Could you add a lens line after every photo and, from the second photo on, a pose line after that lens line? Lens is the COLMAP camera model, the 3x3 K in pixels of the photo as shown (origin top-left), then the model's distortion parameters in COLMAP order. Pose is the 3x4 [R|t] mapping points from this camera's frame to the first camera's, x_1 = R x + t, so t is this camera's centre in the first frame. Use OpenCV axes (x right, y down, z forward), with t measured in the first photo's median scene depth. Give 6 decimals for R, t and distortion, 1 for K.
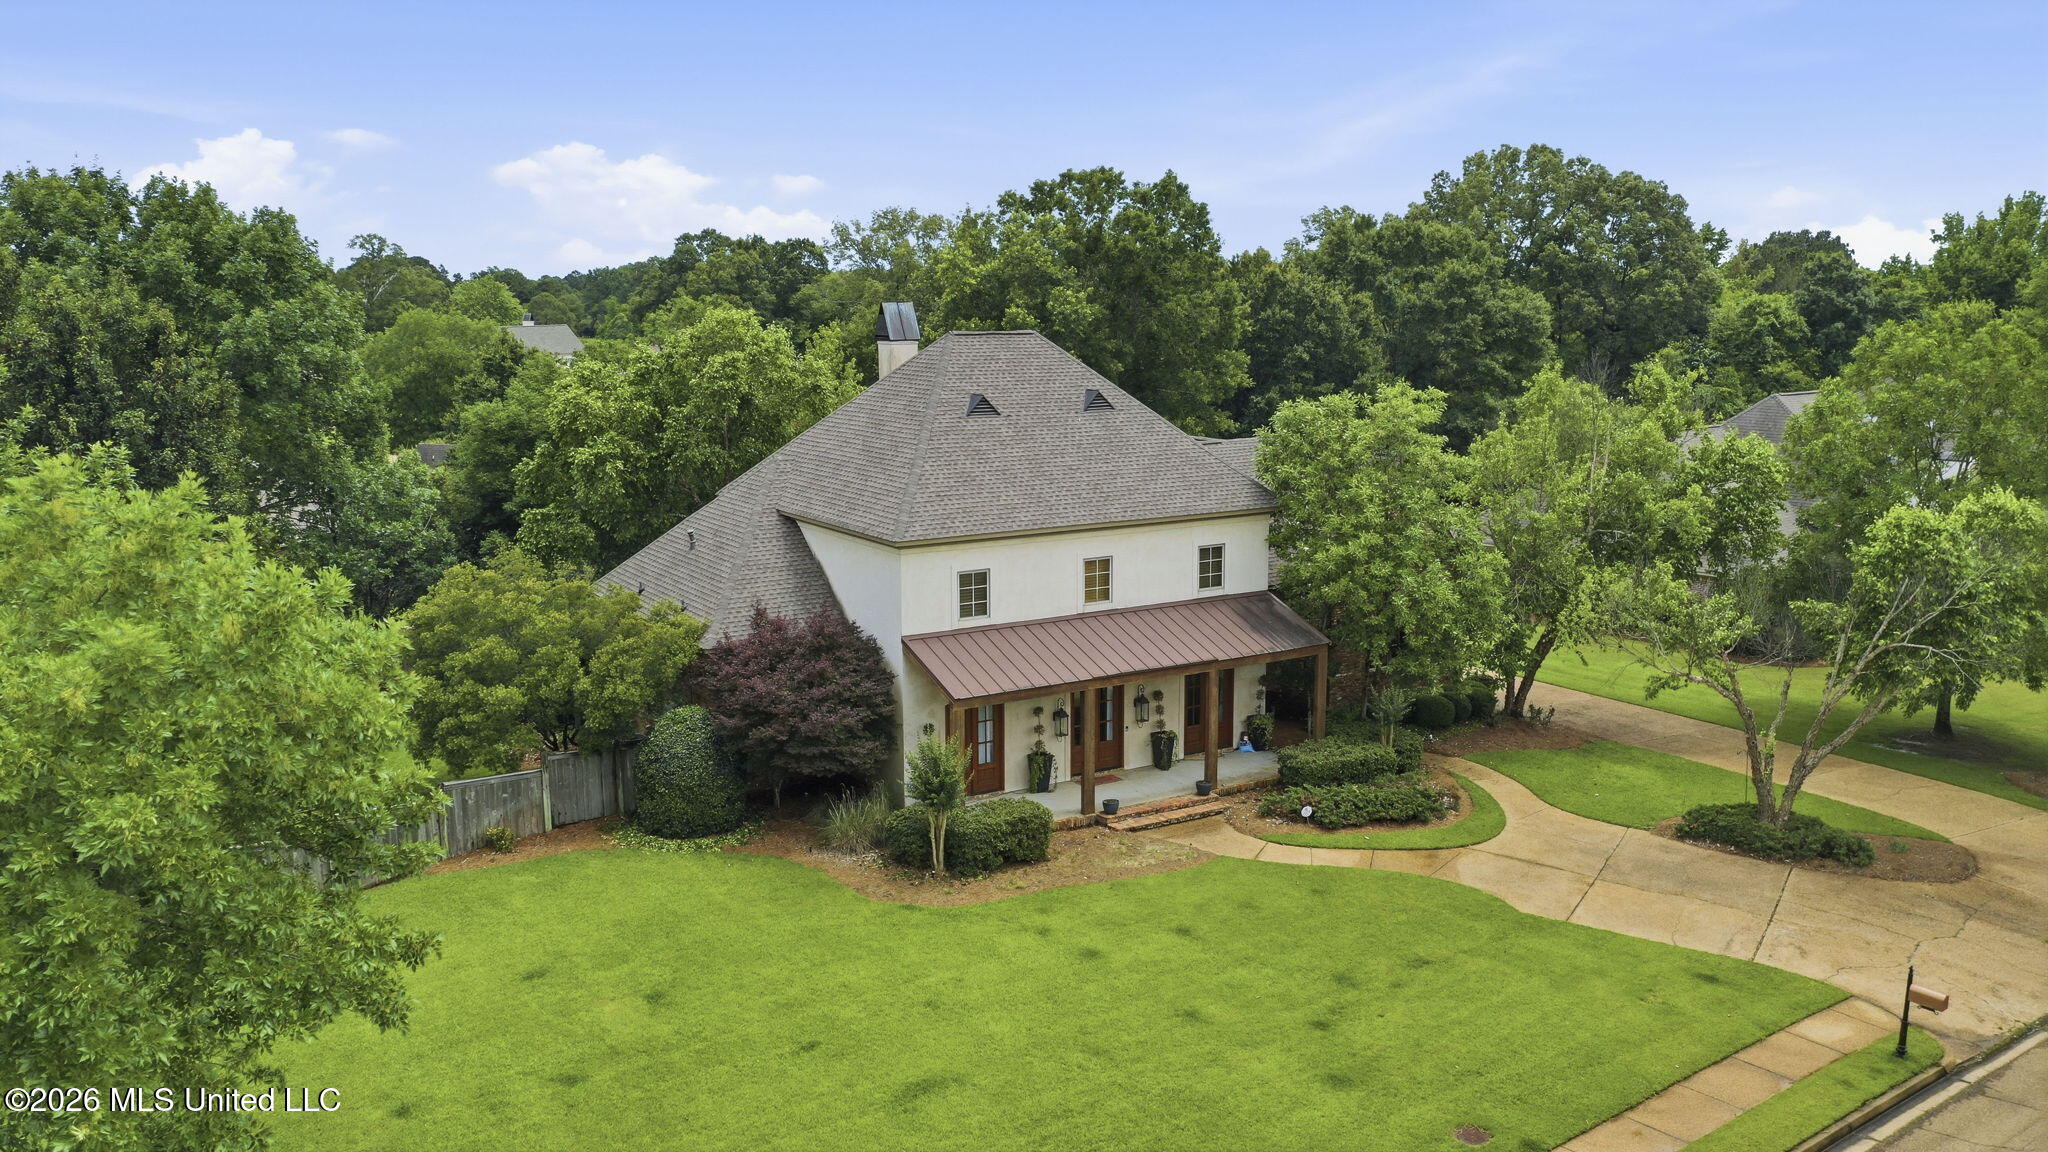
lens RADIAL K [[1630.6, 0, 1024.0], [0, 1630.6, 576.0], [0, 0, 1]] dist [0.018413, 0.002983]
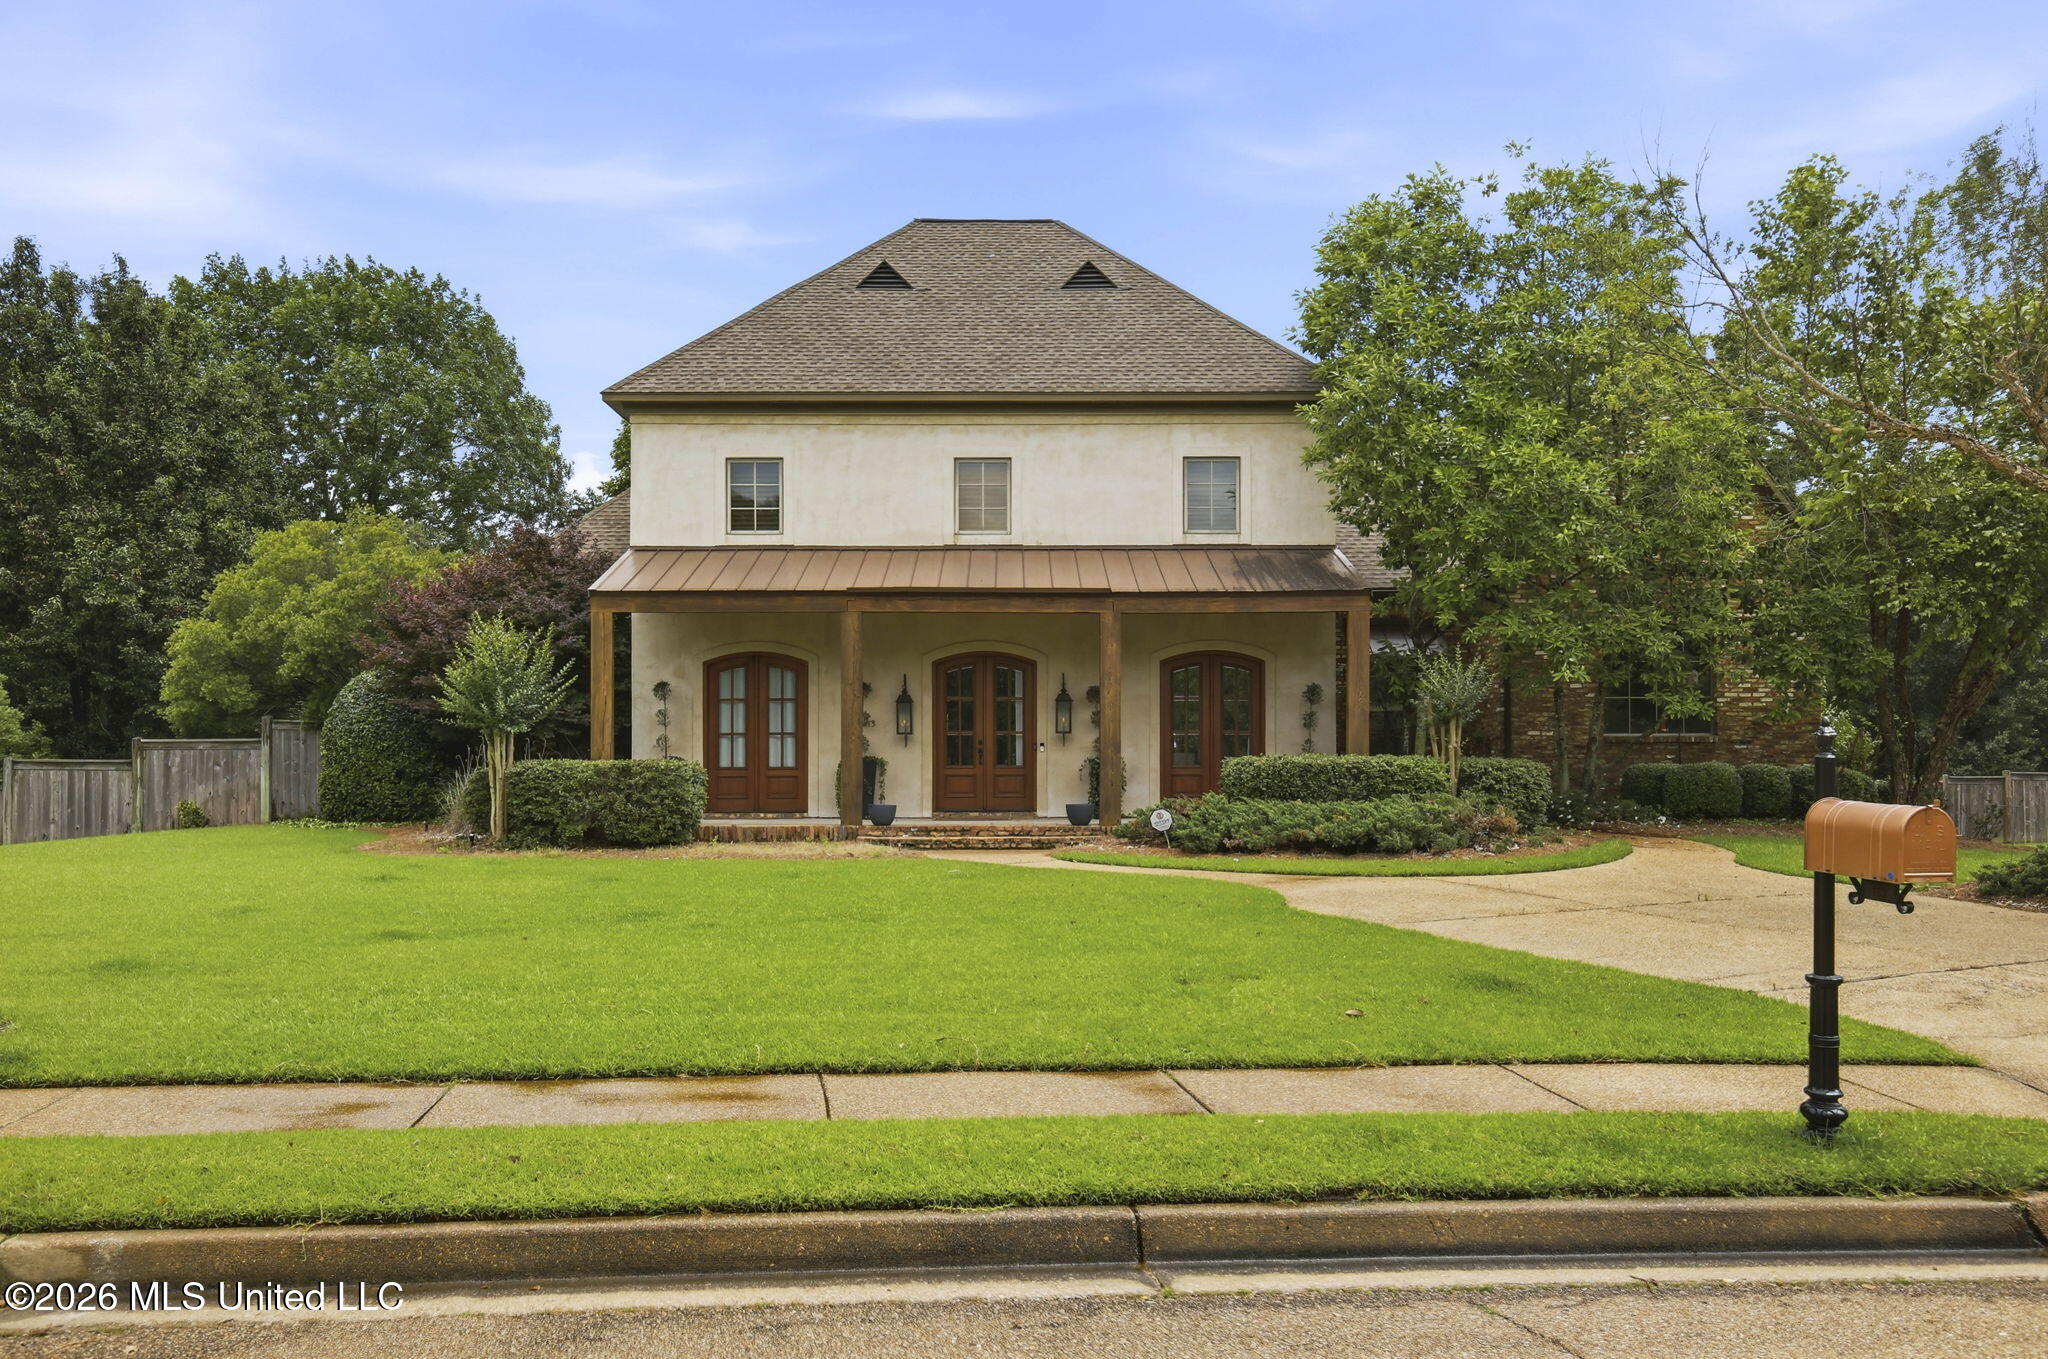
lens RADIAL K [[1610.8, 0, 1011.9], [0, 1610.8, 748.9], [0, 0, 1]] dist [0.012431, 0.012194]
pose [[0.853401, -0.002602, -0.521248, 0.393841], [-0.090553, 0.984042, -0.153169, 0.200759], [0.513329, 0.177915, 0.839547, 0.522227]]
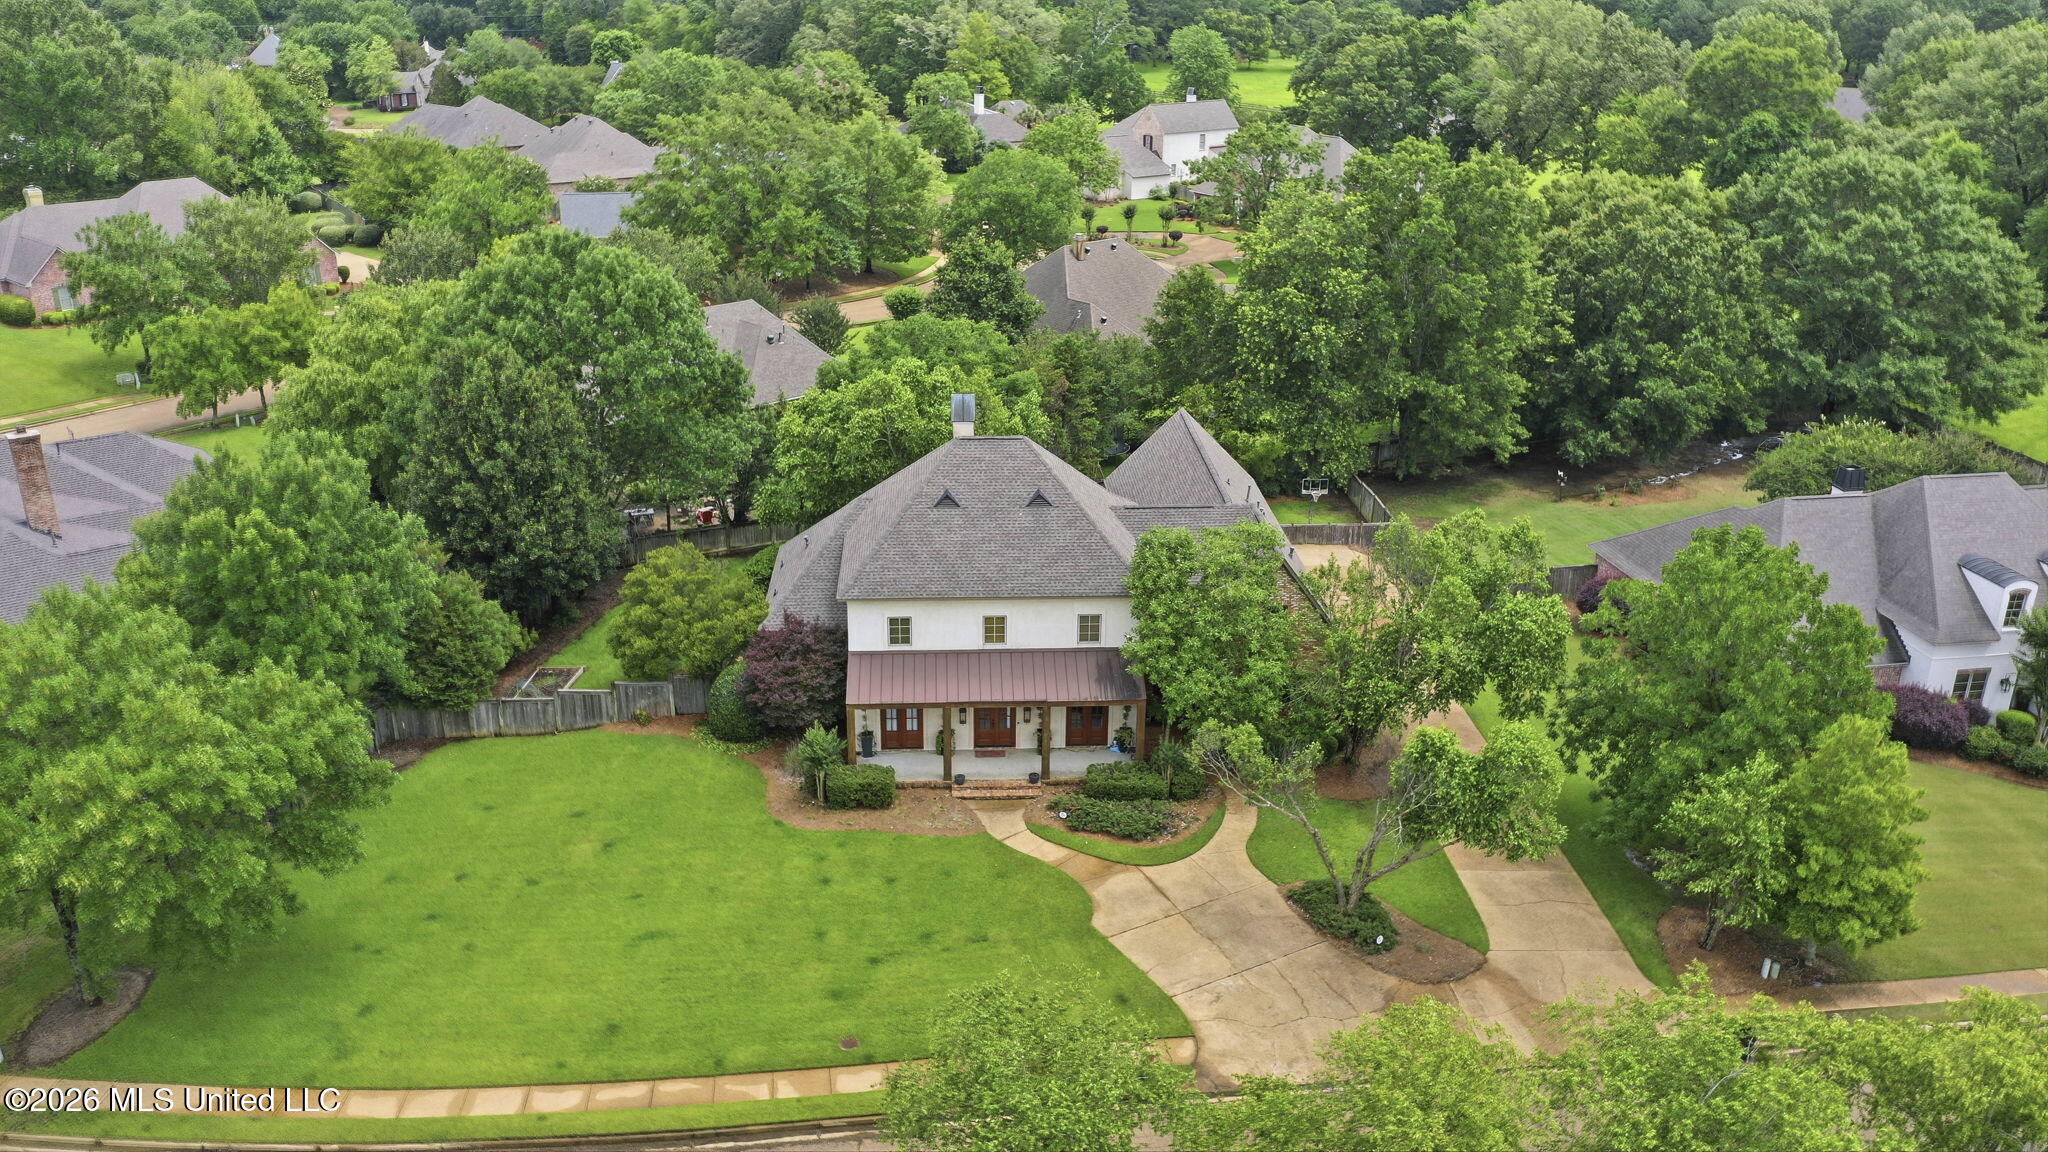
lens RADIAL K [[1630.6, 0, 1024.0], [0, 1630.6, 576.0], [0, 0, 1]] dist [0.018413, 0.002983]
pose [[0.875774, 0.188138, -0.444550, 0.761105], [-0.094037, 0.969773, 0.225163, -0.404346], [0.473474, -0.155387, 0.866993, -0.300784]]
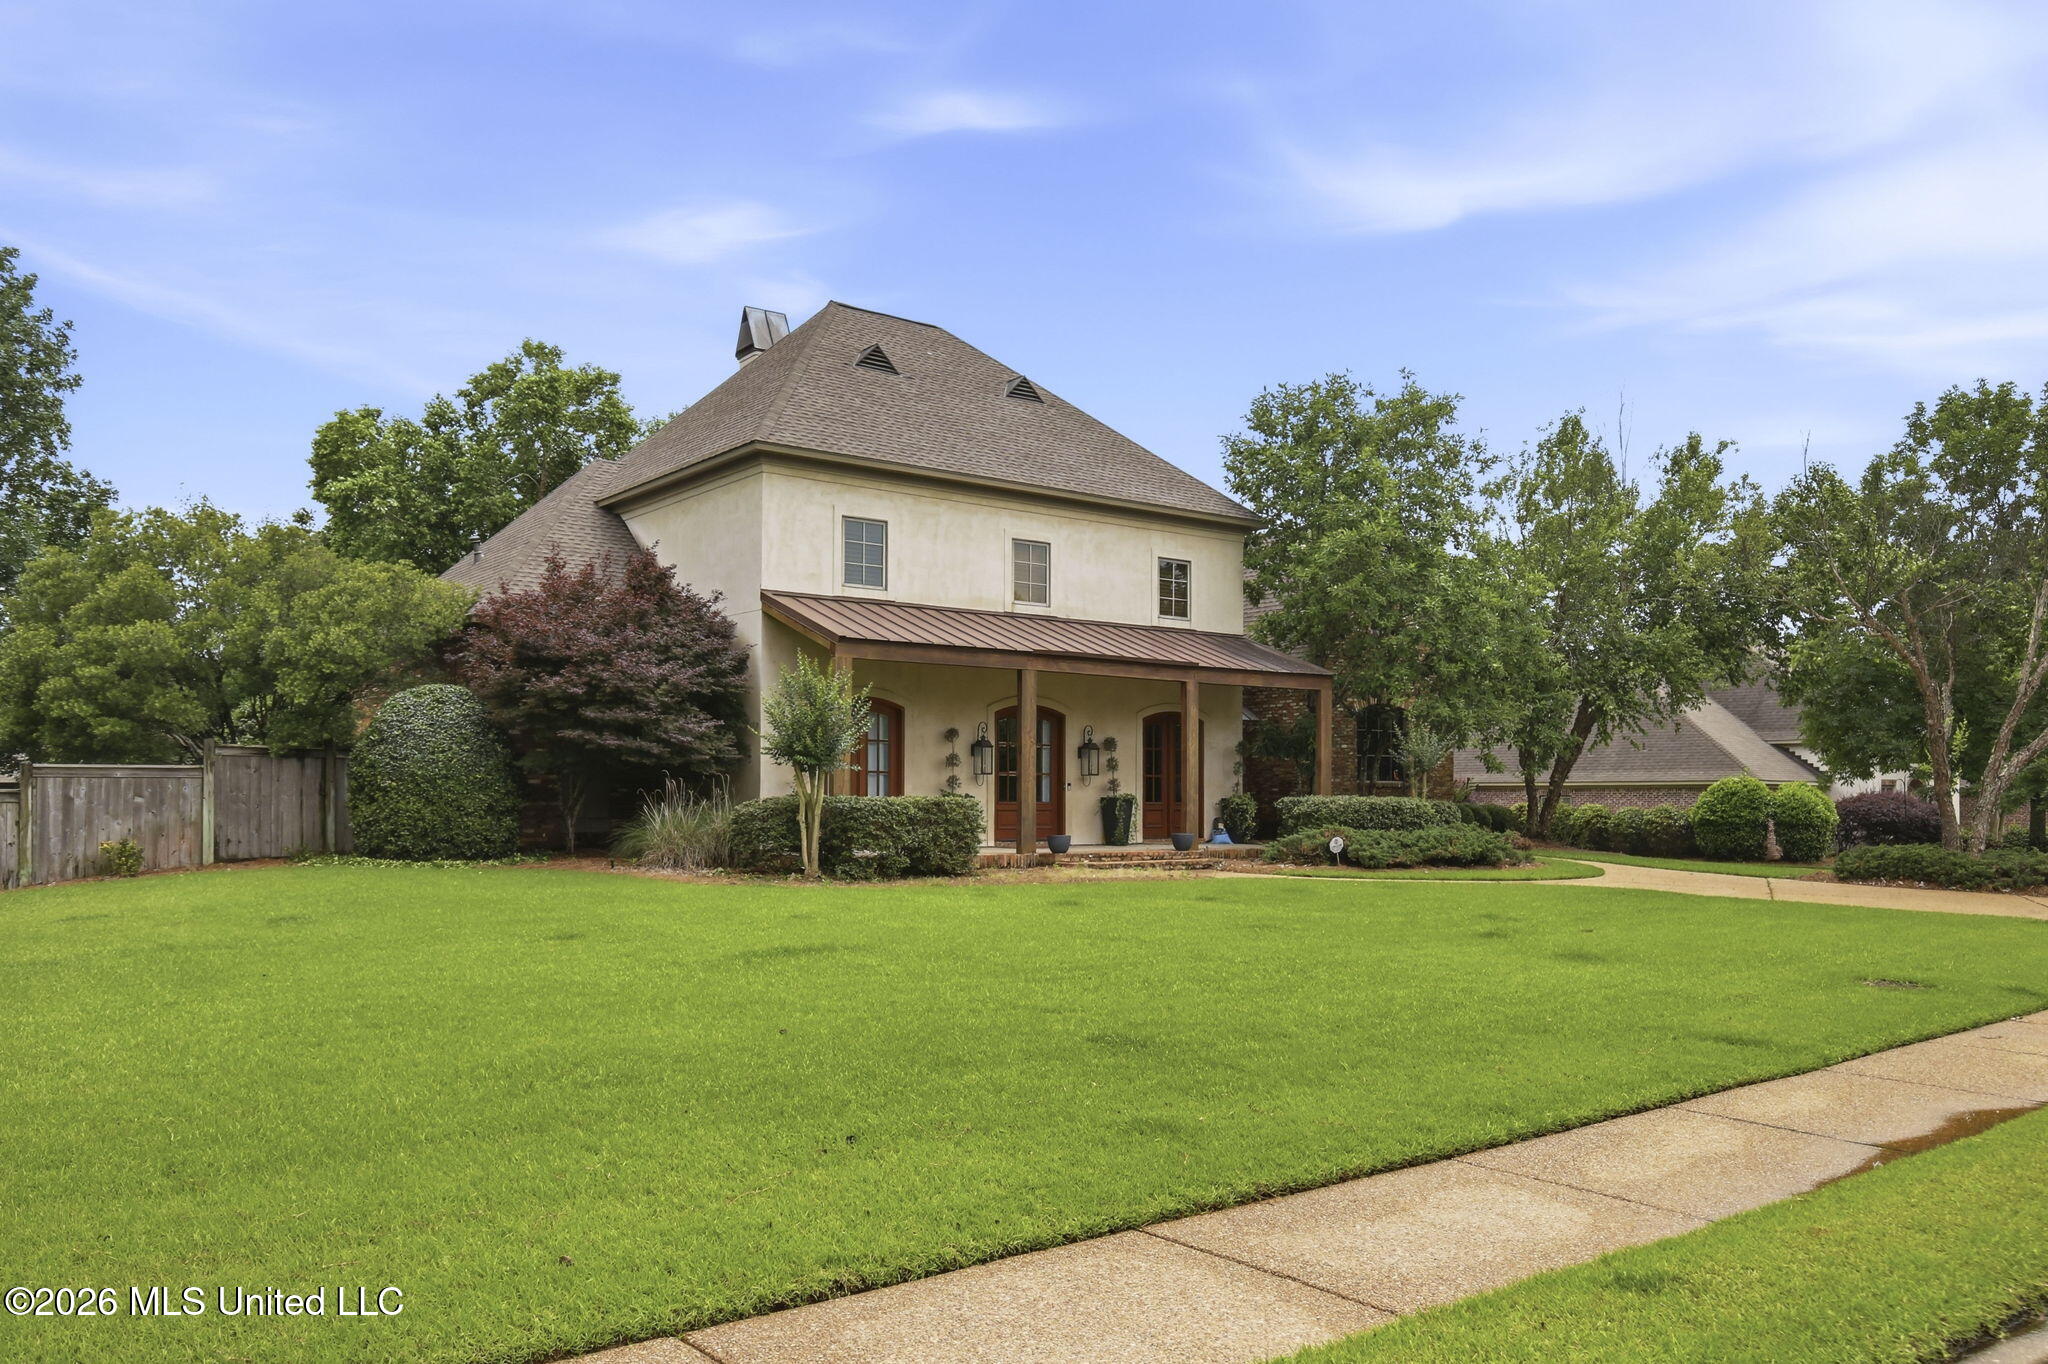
lens RADIAL K [[1531.3, 0, 1023.1], [0, 1531.3, 772.6], [0, 0, 1]] dist [0.007191, 0.000365]
pose [[0.995616, 0.010802, 0.092913, -0.022812], [0.006614, 0.982694, -0.185119, 0.229532], [-0.093304, 0.184922, 0.978314, 0.351410]]
